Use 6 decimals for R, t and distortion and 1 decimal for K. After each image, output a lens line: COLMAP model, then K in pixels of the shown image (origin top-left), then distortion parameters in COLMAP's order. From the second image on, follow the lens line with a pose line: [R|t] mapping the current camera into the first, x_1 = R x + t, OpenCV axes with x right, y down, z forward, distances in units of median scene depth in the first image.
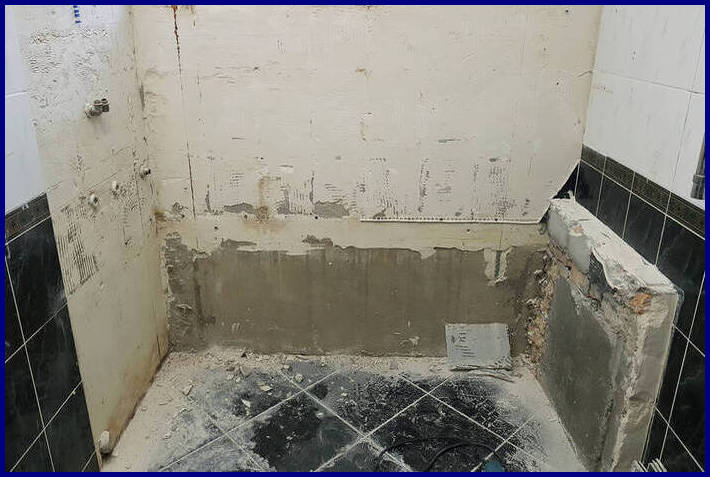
lens RADIAL K [[557.6, 0, 355.0], [0, 557.6, 218.0], [0, 0, 1]] dist [0.081875, -0.139453]
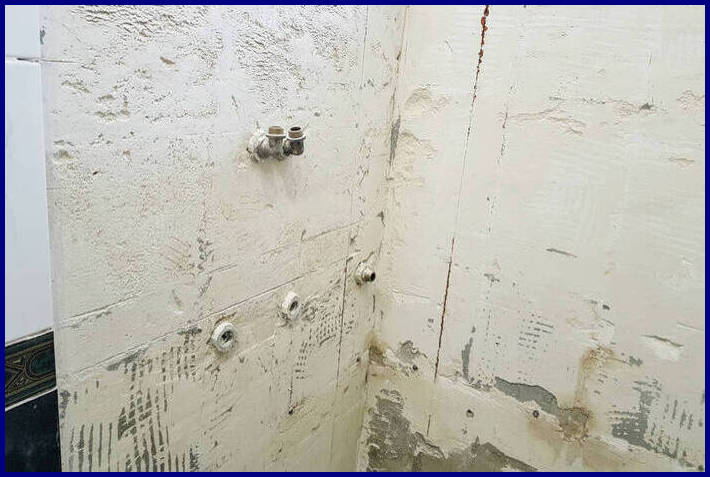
lens RADIAL K [[557.6, 0, 355.0], [0, 557.6, 218.0], [0, 0, 1]] dist [0.081875, -0.139453]
pose [[0.861990, 0.191915, -0.469193, -0.137155], [-0.244572, 0.968164, -0.053311, -0.099281], [0.444025, 0.160705, 0.881485, 0.495595]]
